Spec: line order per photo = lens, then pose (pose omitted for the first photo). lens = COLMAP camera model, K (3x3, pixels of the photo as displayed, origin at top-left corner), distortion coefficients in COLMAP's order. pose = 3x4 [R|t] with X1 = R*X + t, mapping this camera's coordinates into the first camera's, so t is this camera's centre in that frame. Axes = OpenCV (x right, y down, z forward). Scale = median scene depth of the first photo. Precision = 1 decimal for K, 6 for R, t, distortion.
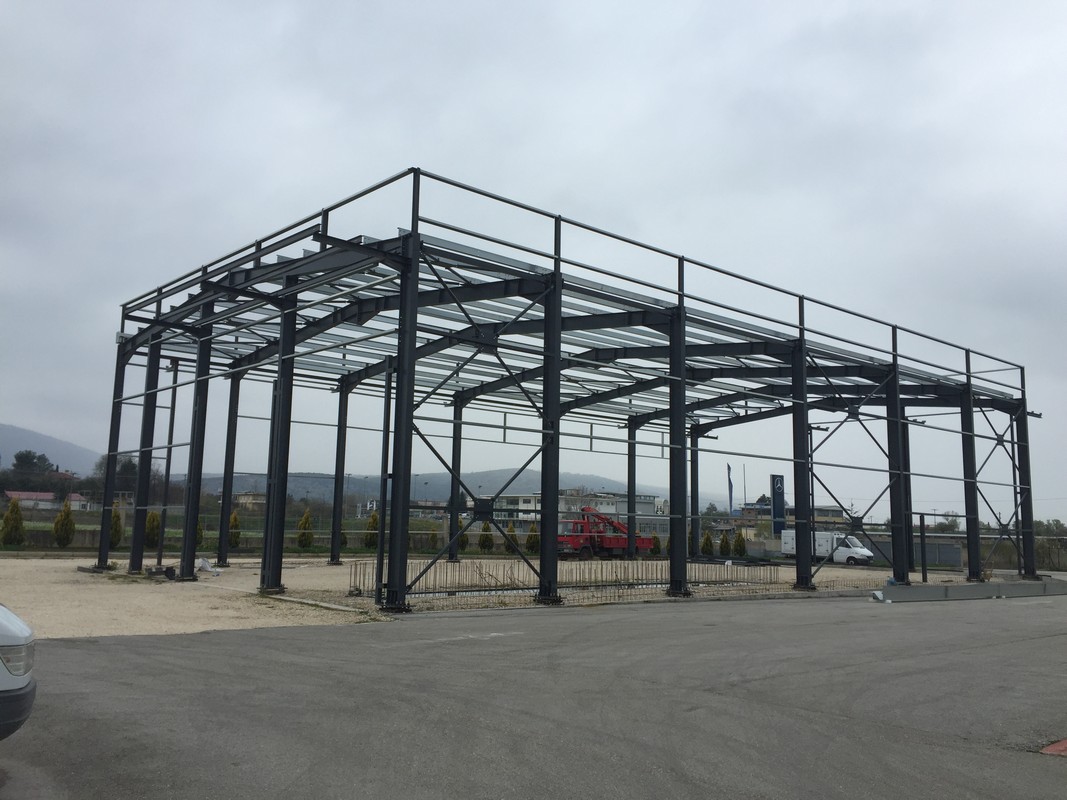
lens RADIAL K [[908.4, 0, 535.8], [0, 908.4, 400.0], [0, 0, 1]] dist [0.074125, -0.104331]
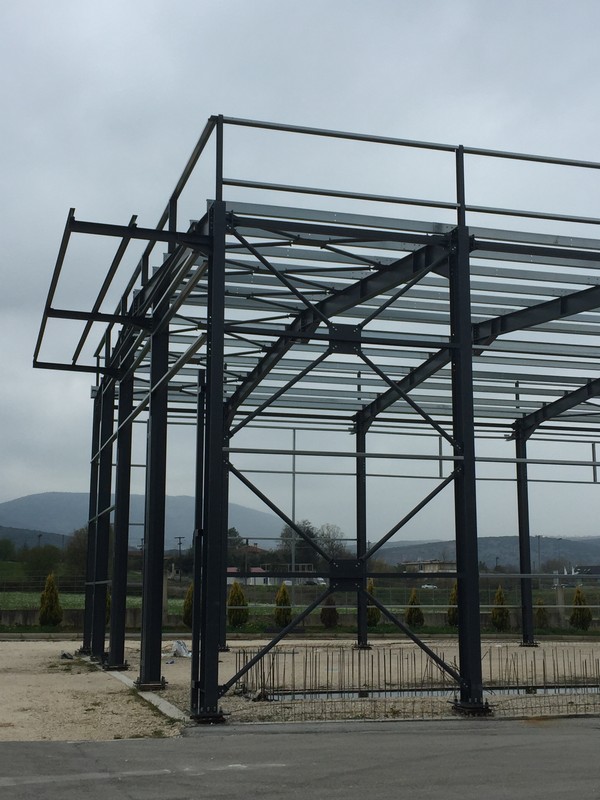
lens RADIAL K [[1056.7, 0, 302.2], [0, 1056.7, 392.5], [0, 0, 1]] dist [0.071720, 0.000000]
pose [[0.901868, -0.100438, -0.420174, 0.230011], [0.077403, 0.994428, -0.071568, 0.032131], [0.425021, 0.032022, 0.904617, 0.211123]]
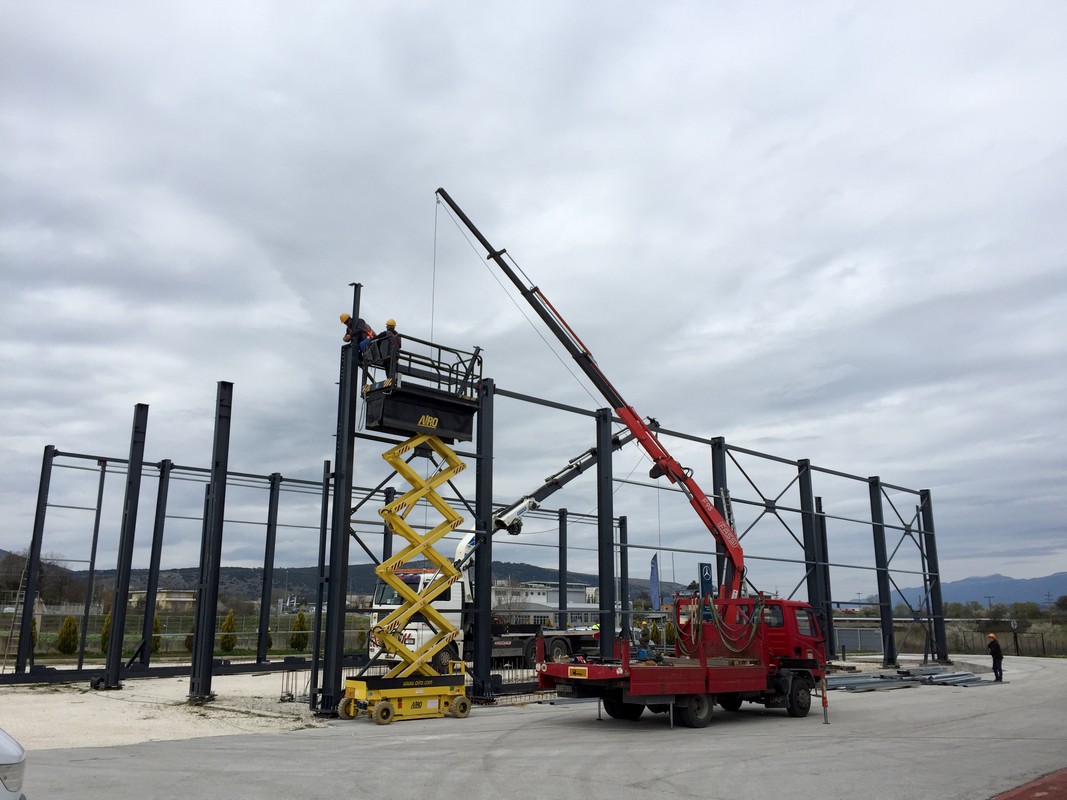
lens RADIAL K [[908.4, 0, 536.2], [0, 908.4, 397.1], [0, 0, 1]] dist [0.074125, -0.104331]
pose [[0.996943, -0.002007, 0.078105, -0.004327], [0.009723, 0.995086, -0.098532, -0.013976], [-0.077524, 0.098990, 0.992064, -0.045909]]
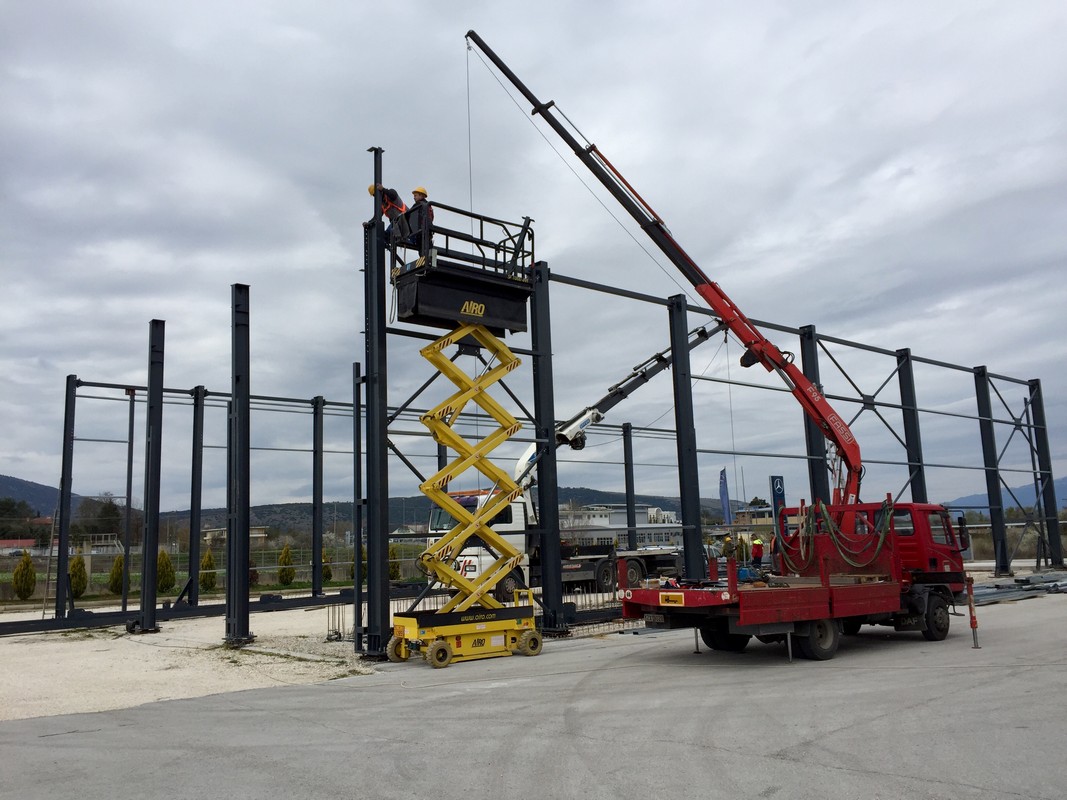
lens RADIAL K [[908.4, 0, 537.0], [0, 908.4, 395.4], [0, 0, 1]] dist [0.074125, -0.104331]
pose [[0.998129, -0.058230, 0.018658, -0.005575], [0.058635, 0.998037, -0.021991, 0.009403], [-0.017340, 0.023044, 0.999584, 0.106087]]
